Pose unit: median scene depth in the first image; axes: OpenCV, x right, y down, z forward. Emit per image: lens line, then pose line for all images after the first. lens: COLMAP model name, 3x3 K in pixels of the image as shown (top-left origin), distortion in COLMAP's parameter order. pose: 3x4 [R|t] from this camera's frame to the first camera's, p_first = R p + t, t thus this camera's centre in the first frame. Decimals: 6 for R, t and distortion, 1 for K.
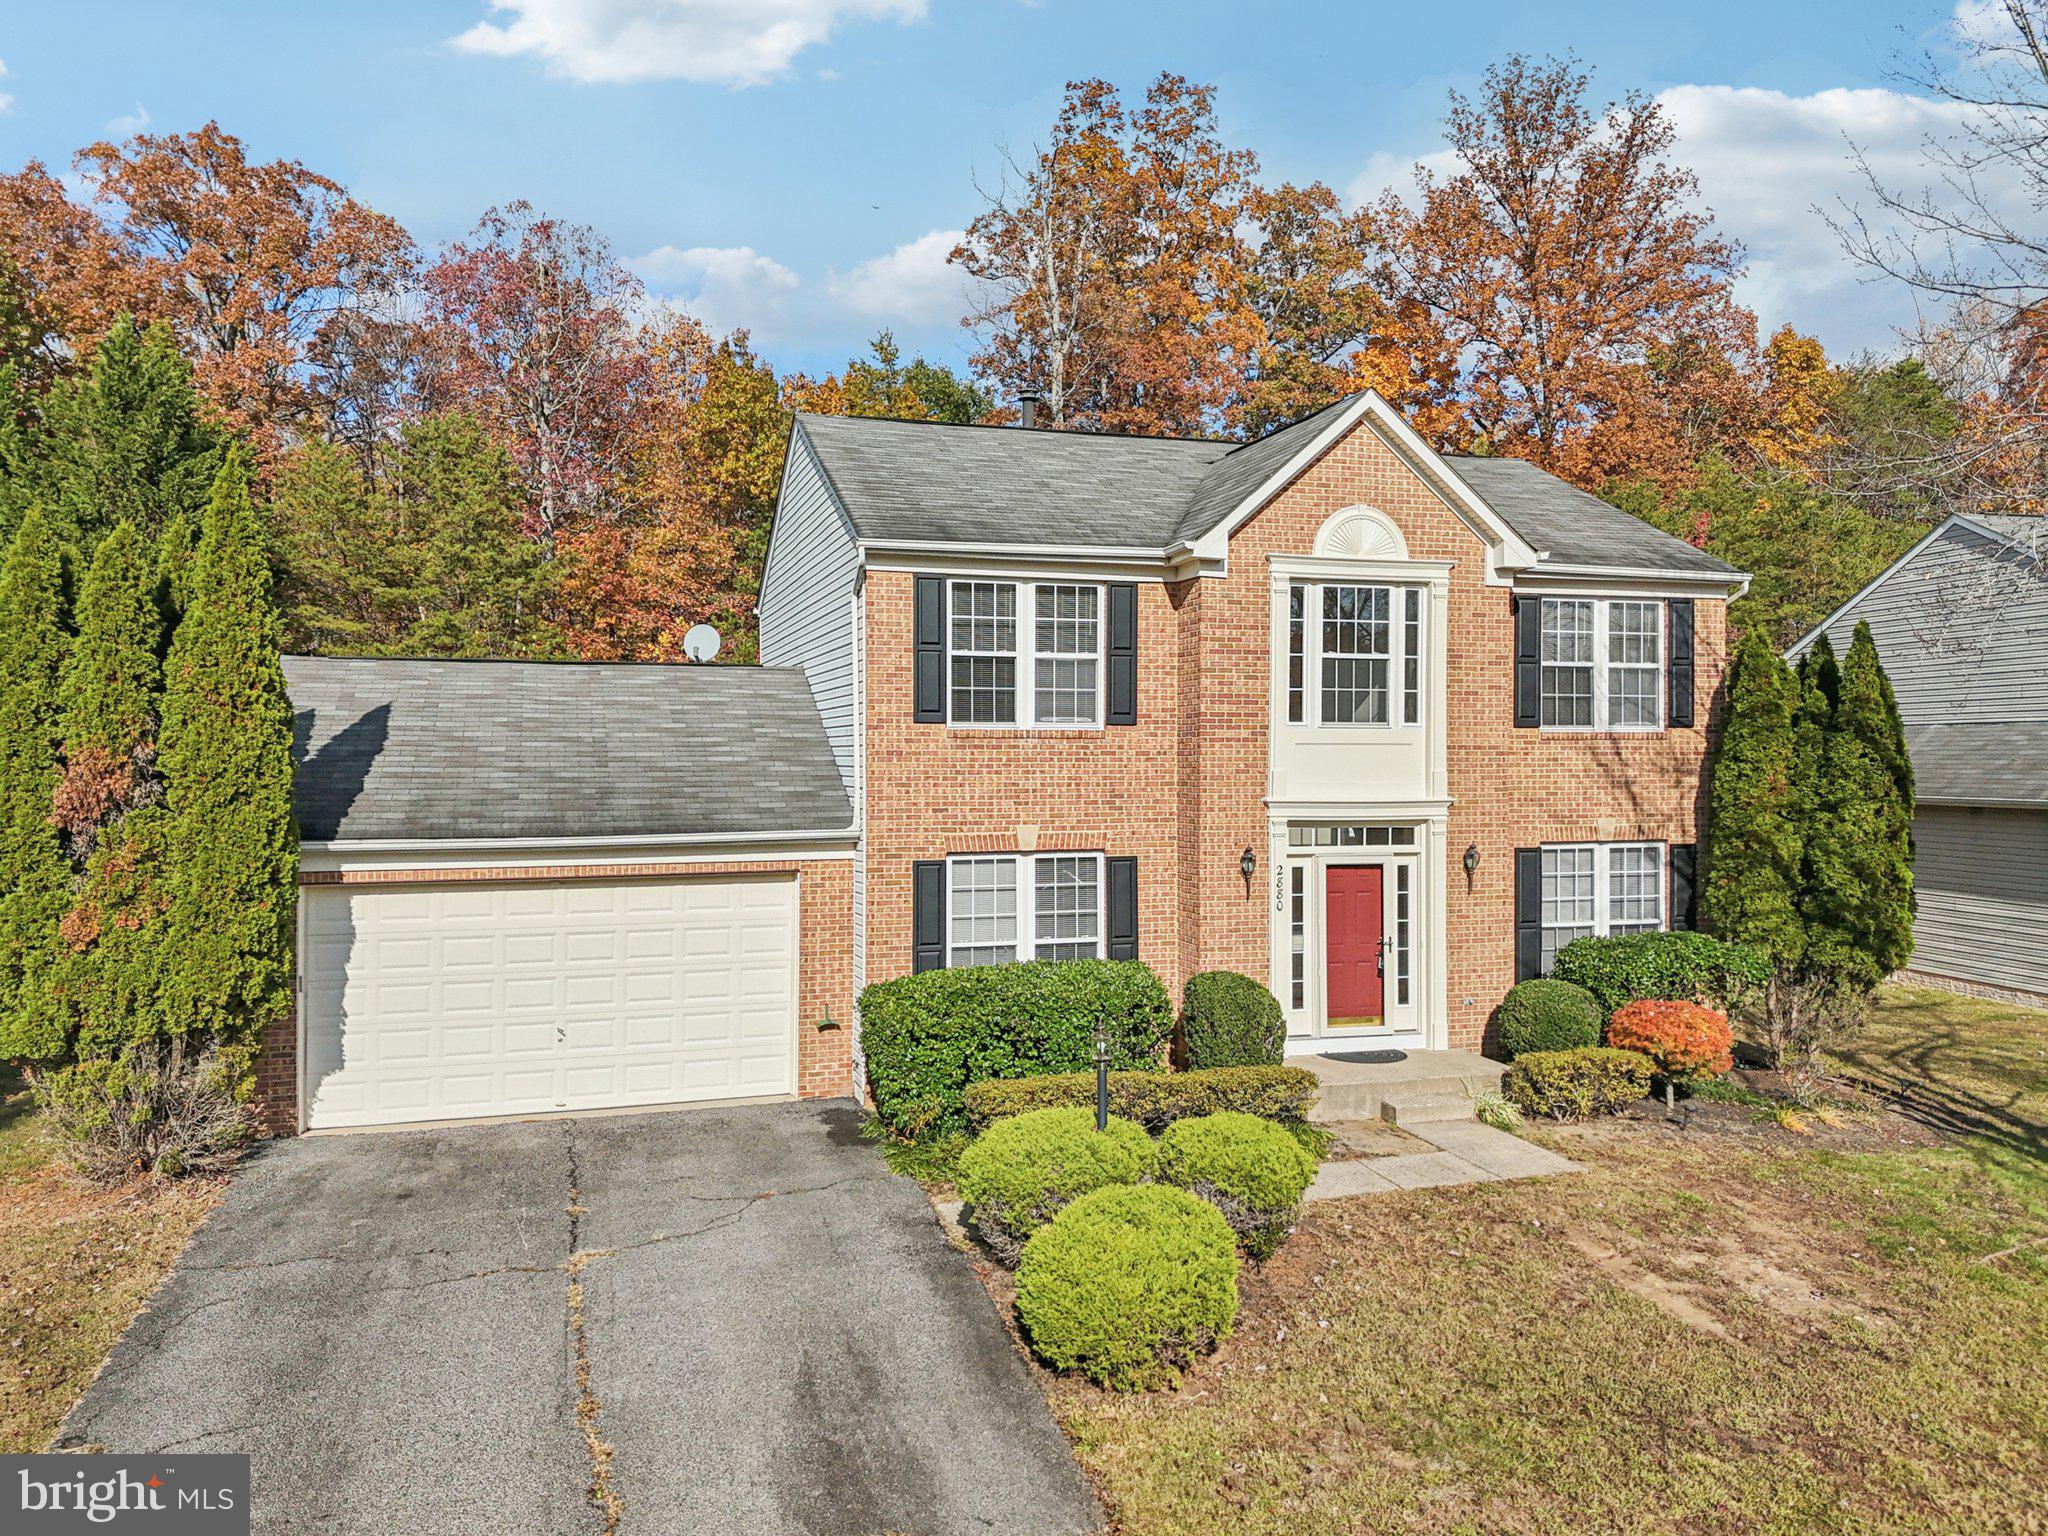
lens RADIAL K [[1523.5, 0, 1023.8], [0, 1523.5, 721.3], [0, 0, 1]] dist [0.025503, -0.013186]
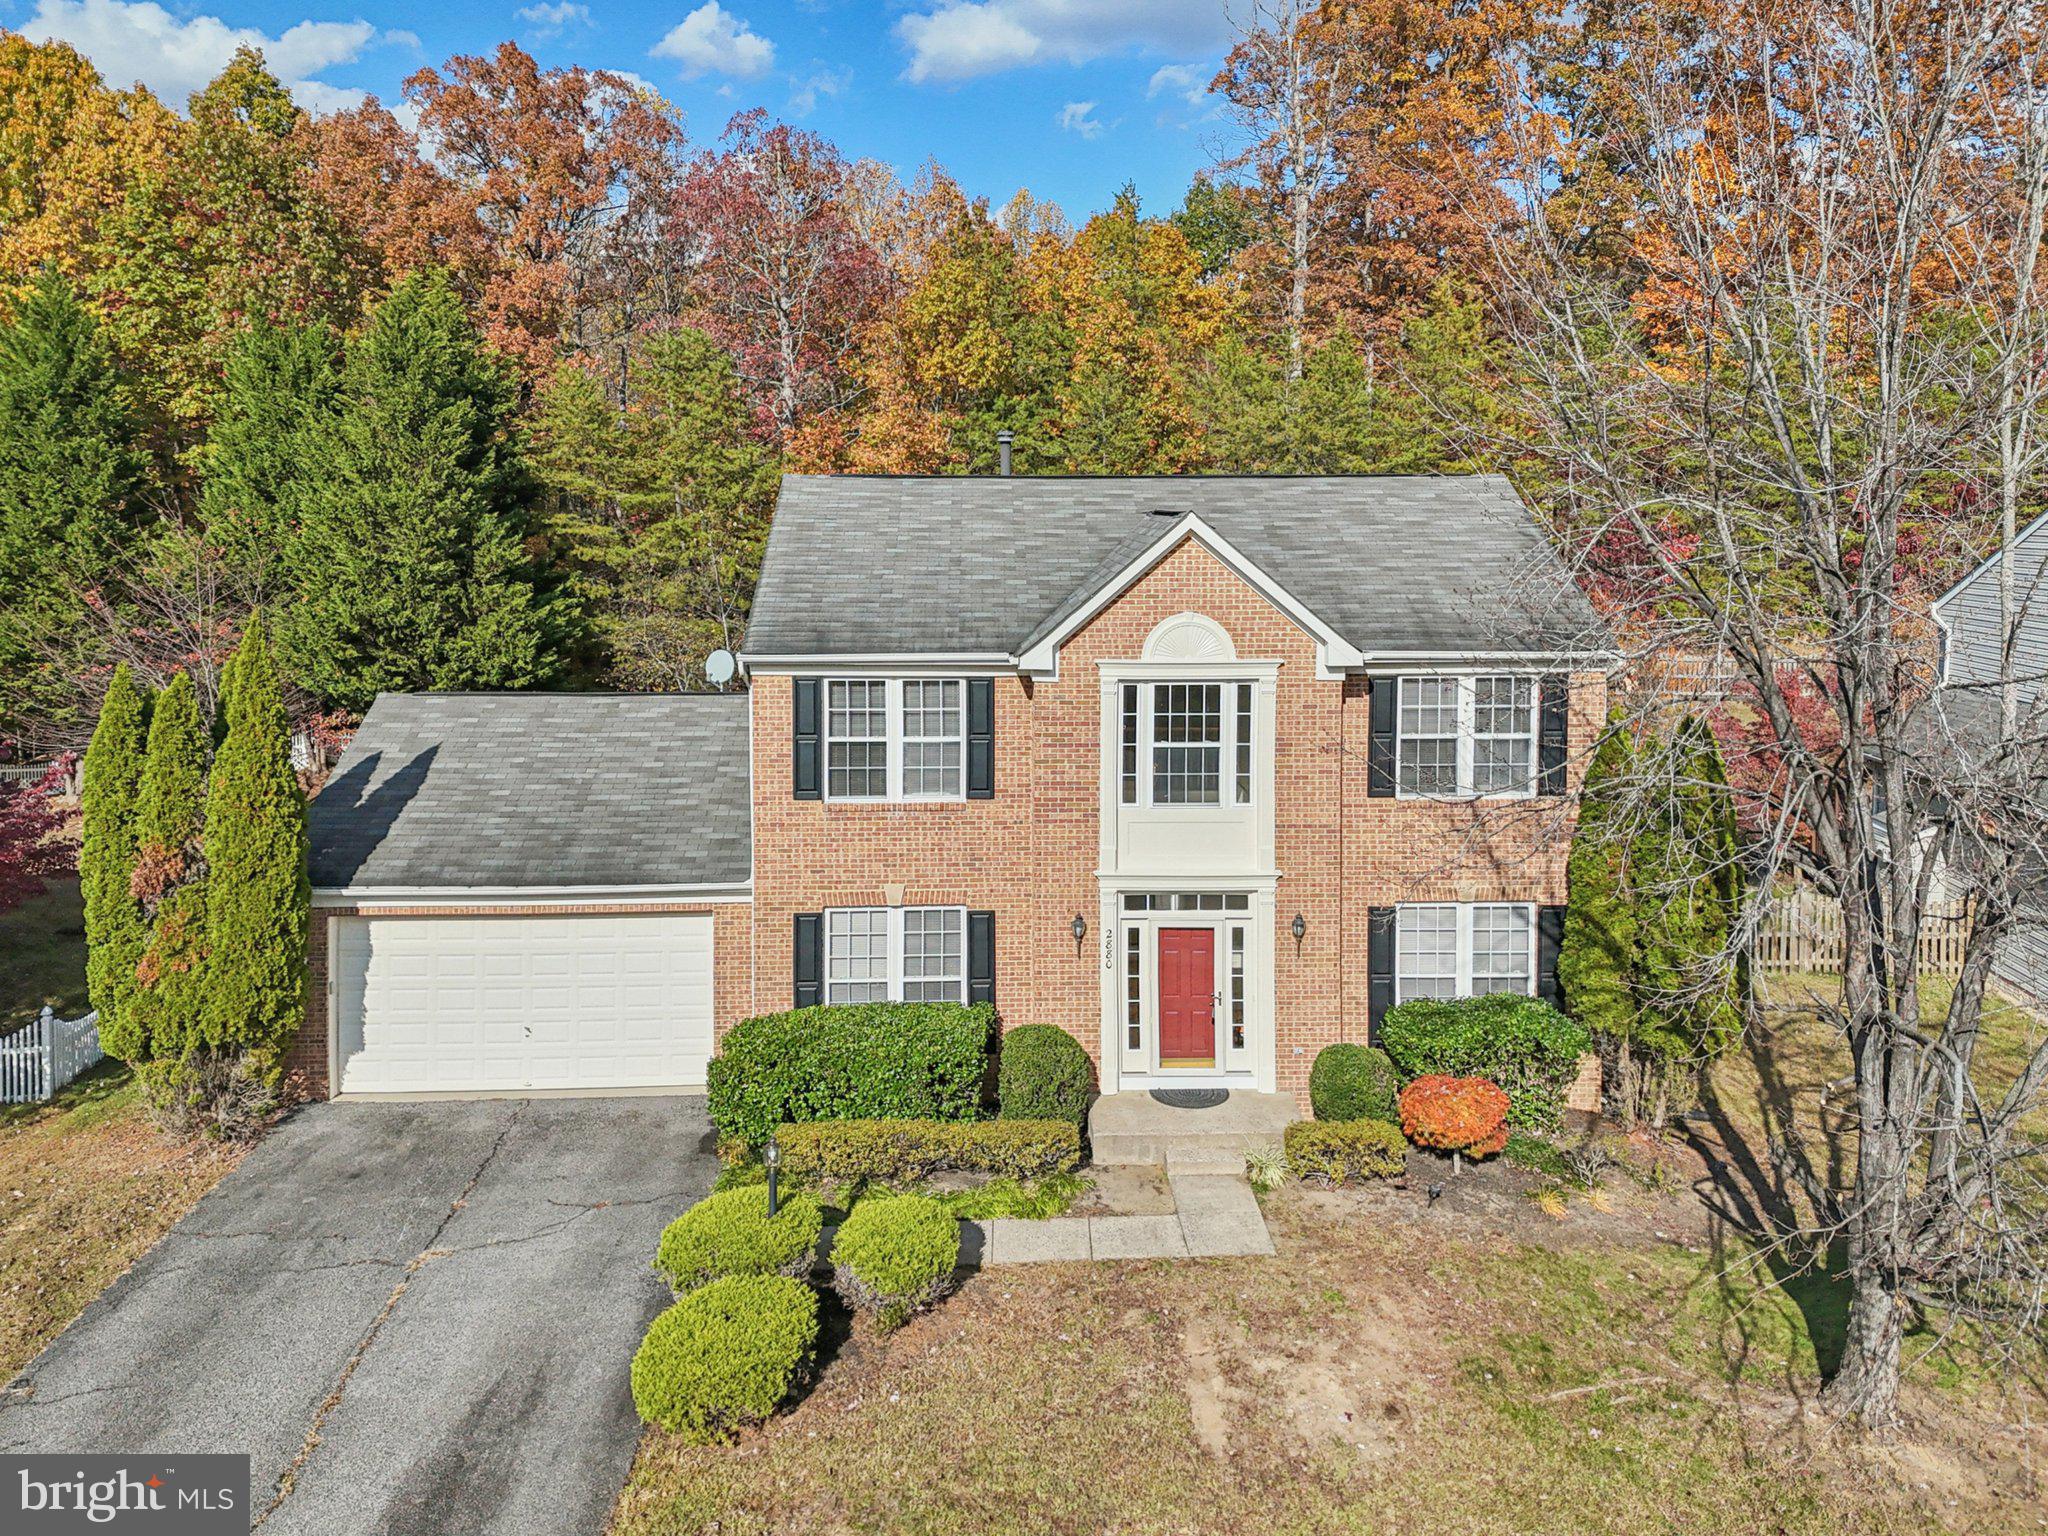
lens RADIAL K [[1593.3, 0, 1064.1], [0, 1593.3, 585.2], [0, 0, 1]] dist [0.004662, 0.086448]
pose [[0.968806, 0.020245, -0.246992, 0.428571], [-0.000267, 0.996742, 0.080651, -0.261042], [0.247820, -0.078069, 0.965655, -0.144670]]
